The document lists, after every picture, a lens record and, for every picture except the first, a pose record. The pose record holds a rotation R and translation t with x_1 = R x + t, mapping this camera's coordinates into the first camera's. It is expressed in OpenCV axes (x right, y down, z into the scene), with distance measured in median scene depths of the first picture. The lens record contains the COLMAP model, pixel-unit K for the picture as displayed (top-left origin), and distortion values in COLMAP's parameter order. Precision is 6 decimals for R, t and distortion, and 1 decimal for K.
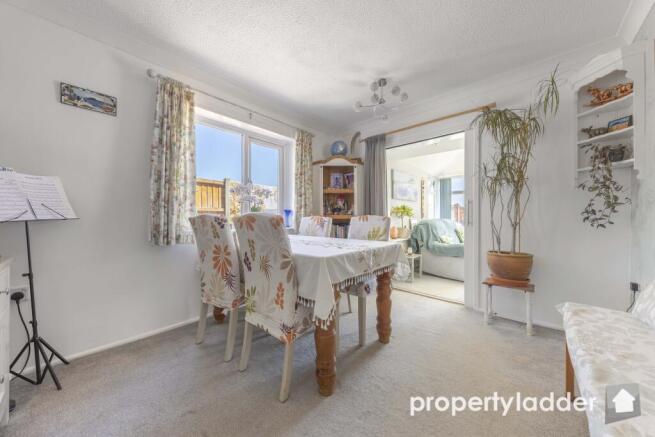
lens RADIAL K [[223.5, 0, 328.9], [0, 223.5, 219.2], [0, 0, 1]] dist [0.001343, -0.000168]
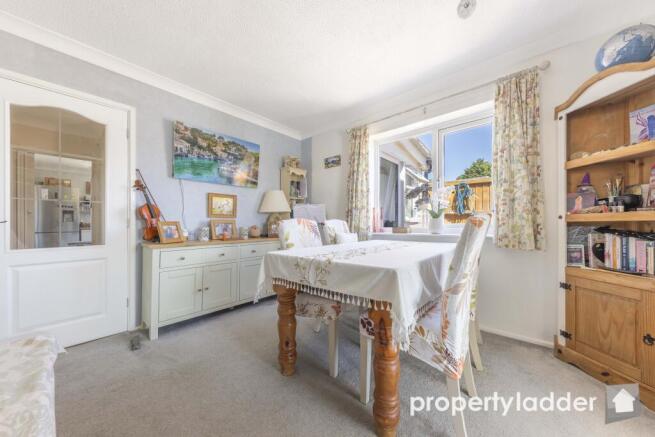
lens RADIAL K [[223.5, 0, 328.9], [0, 223.5, 219.2], [0, 0, 1]] dist [0.001343, -0.000168]
pose [[0.022155, -0.012176, -0.999680, 0.765035], [0.001968, 0.999924, -0.012136, -0.002501], [0.999753, -0.001699, 0.022178, 0.790640]]
